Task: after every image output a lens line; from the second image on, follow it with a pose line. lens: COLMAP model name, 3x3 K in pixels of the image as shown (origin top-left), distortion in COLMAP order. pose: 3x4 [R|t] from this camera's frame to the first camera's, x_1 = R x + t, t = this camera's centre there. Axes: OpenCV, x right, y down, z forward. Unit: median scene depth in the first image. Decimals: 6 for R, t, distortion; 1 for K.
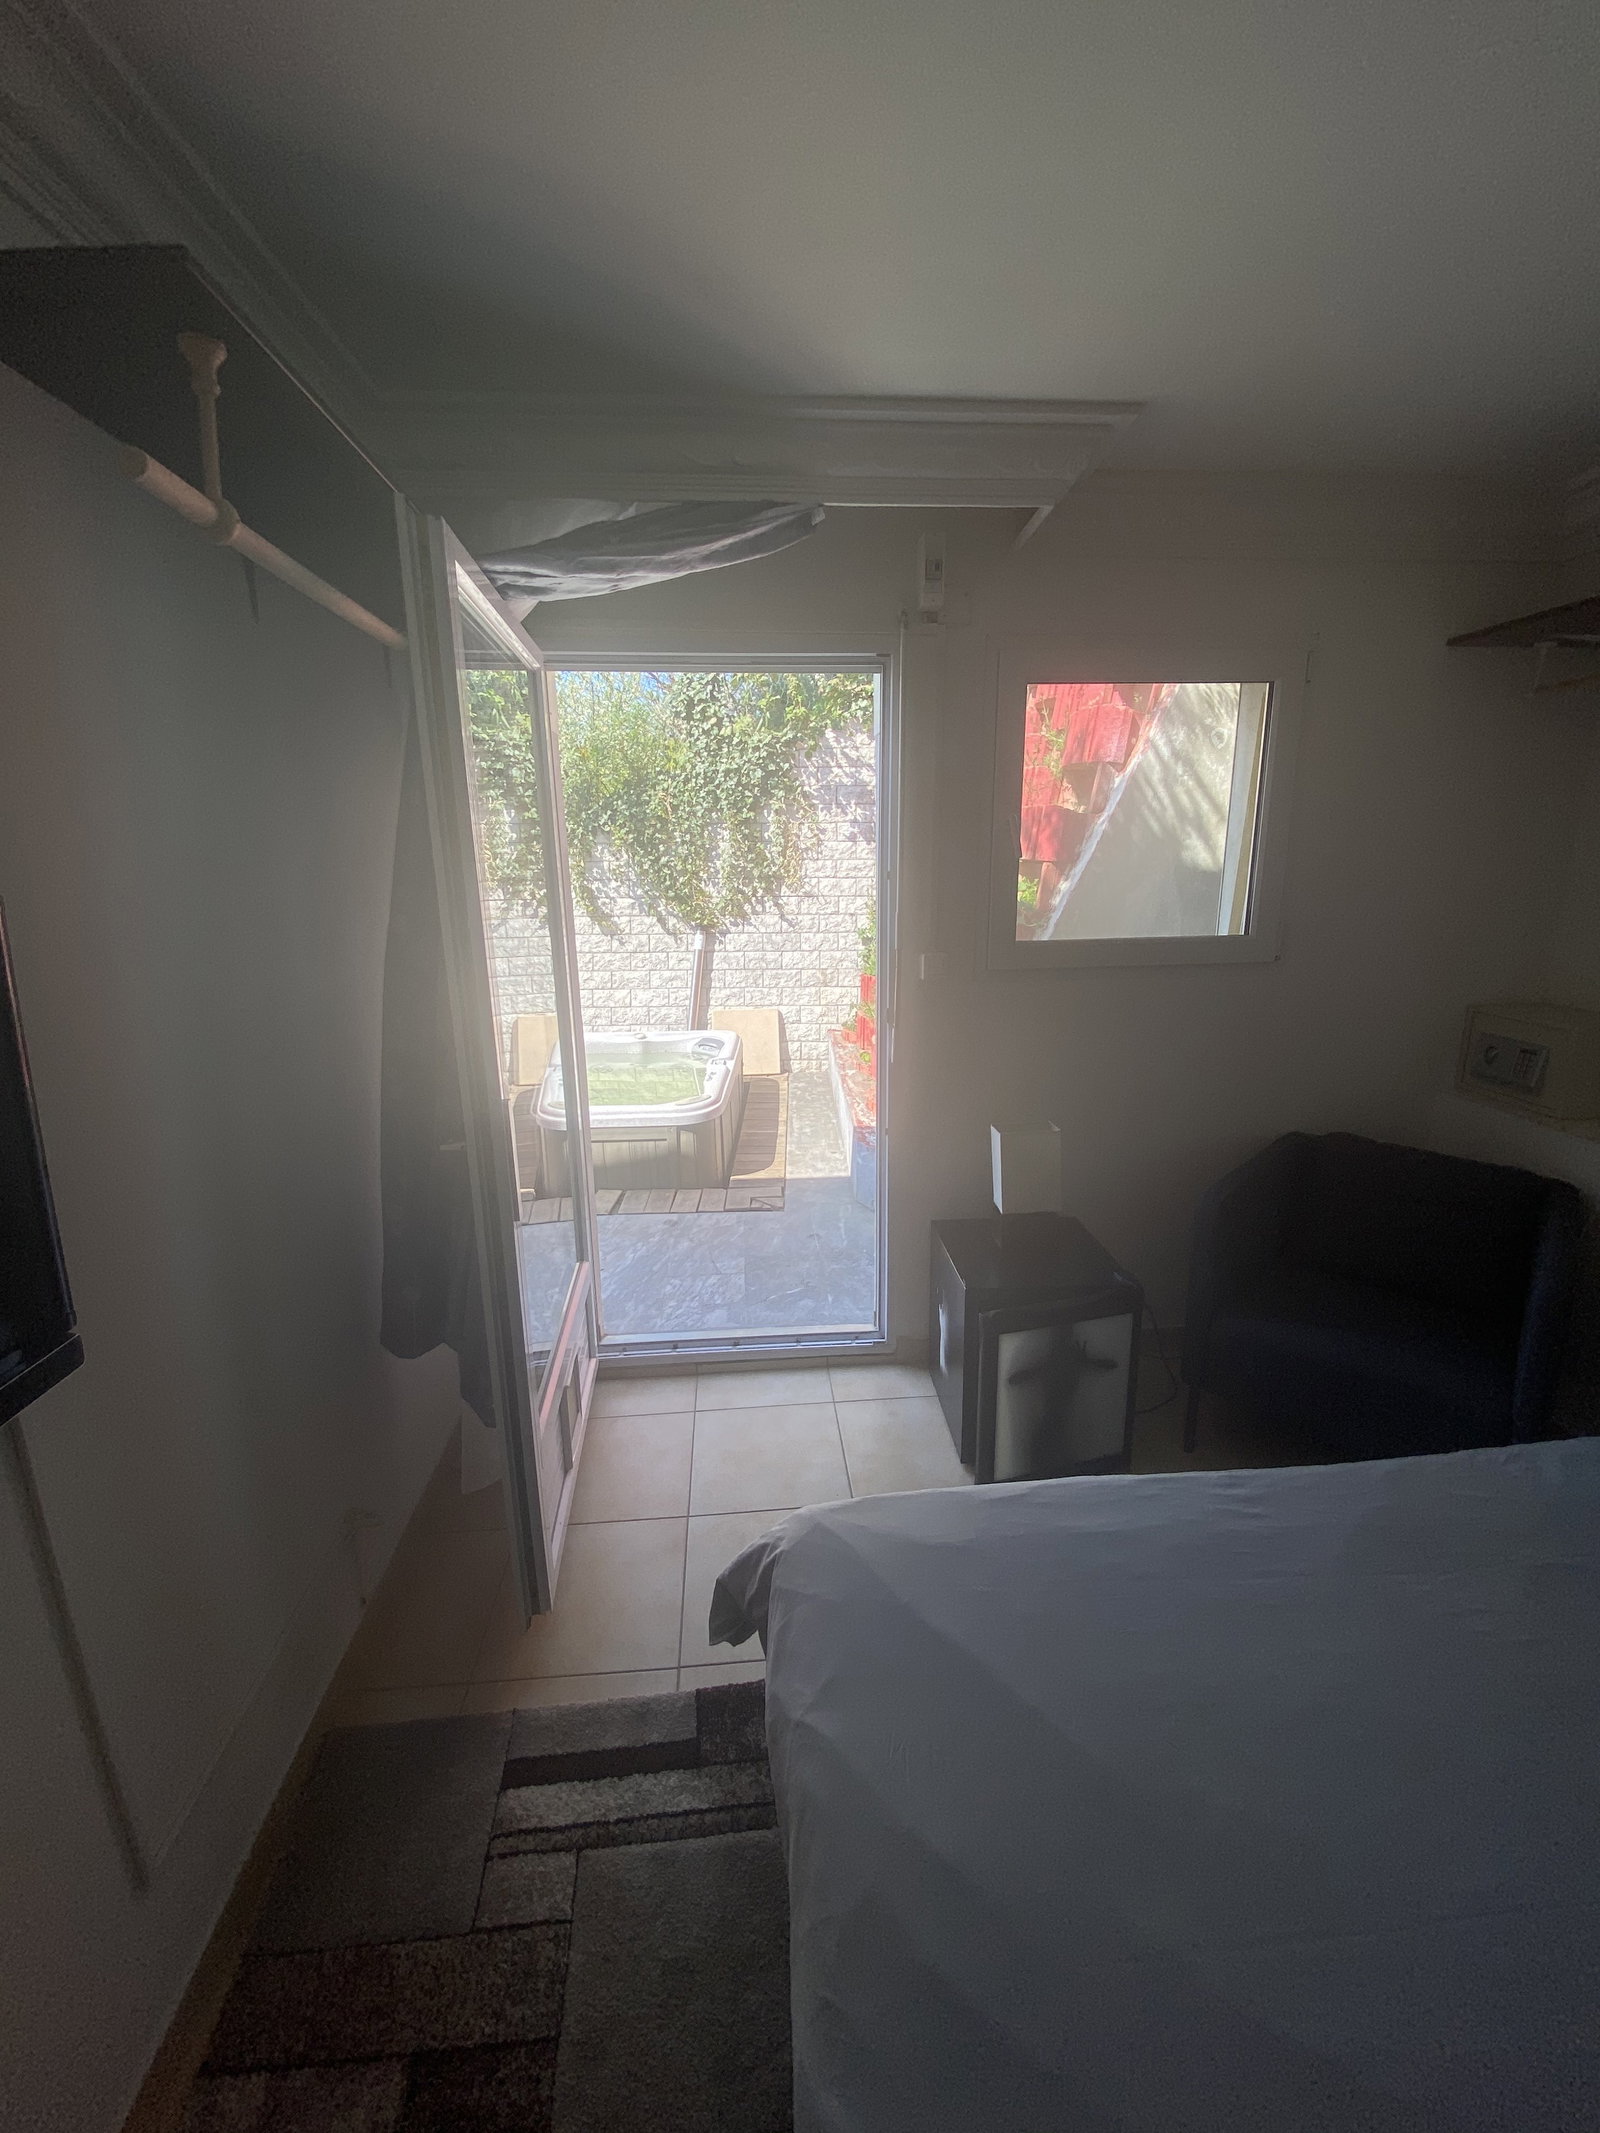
lens RADIAL K [[869.3, 0, 770.3], [0, 869.3, 1080.2], [0, 0, 1]] dist [0.002088, -0.011260]
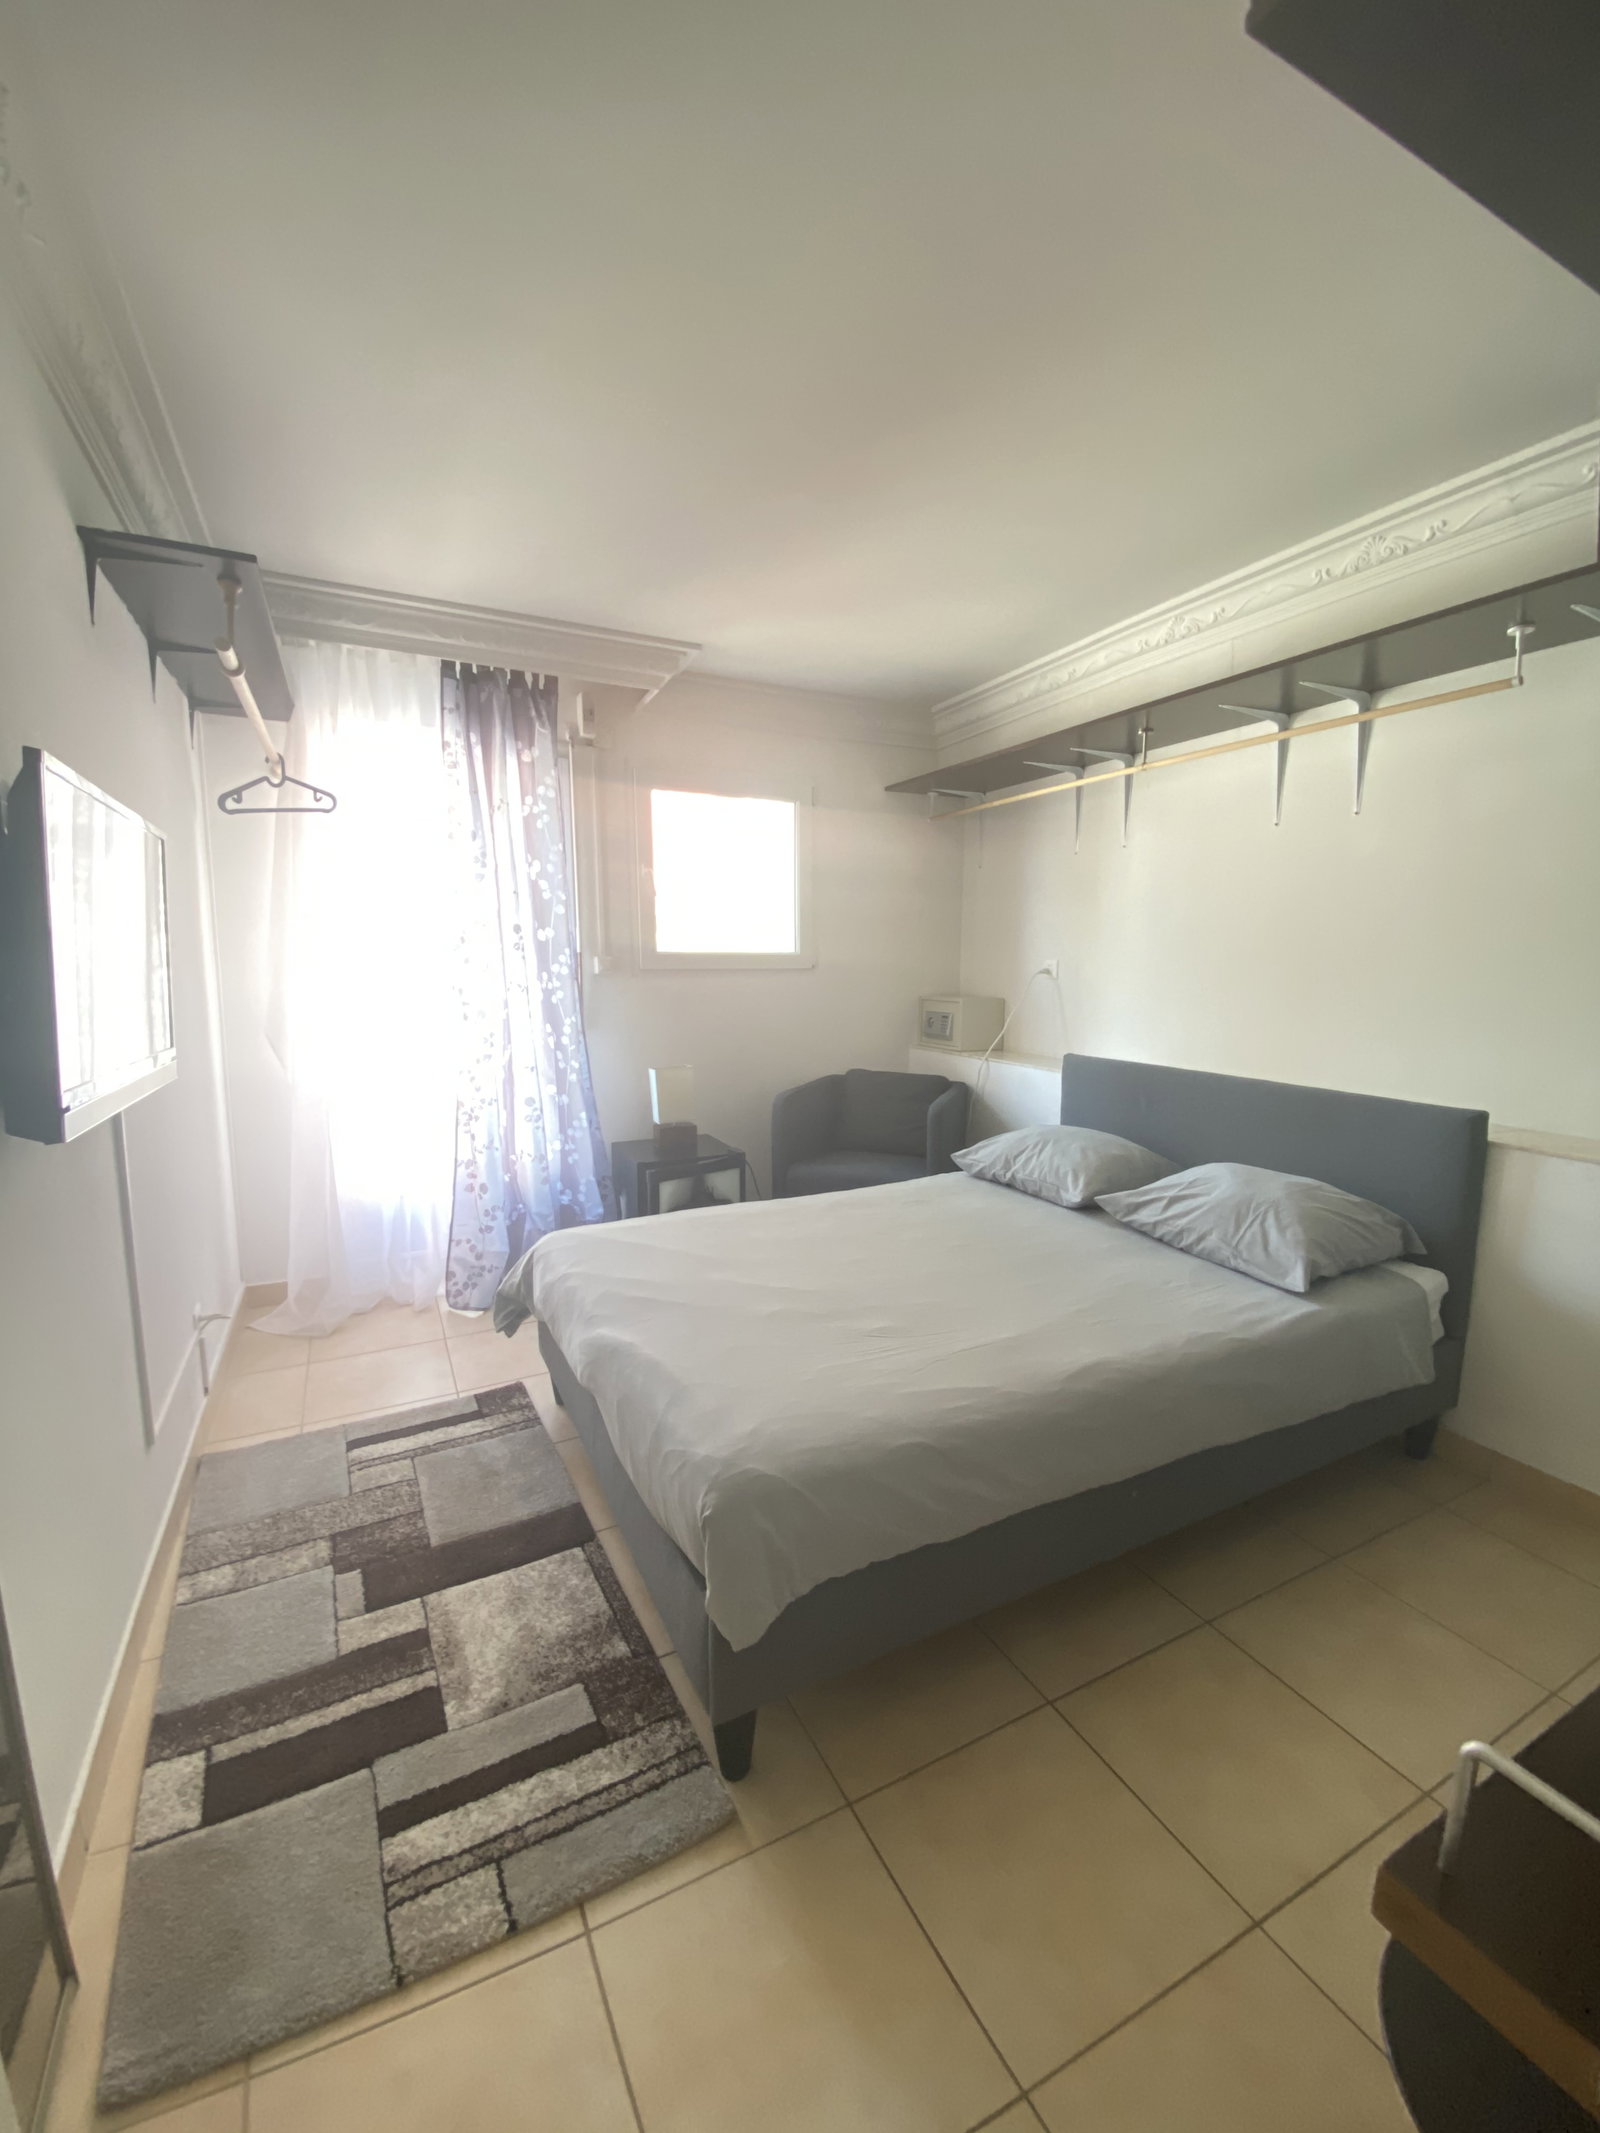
lens RADIAL K [[869.3, 0, 789.7], [0, 869.3, 1062.9], [0, 0, 1]] dist [0.002088, -0.011260]
pose [[0.917265, -0.027754, 0.397310, -0.045537], [0.076601, 0.991238, -0.107606, 0.090210], [-0.390842, 0.129138, 0.911354, -0.188386]]
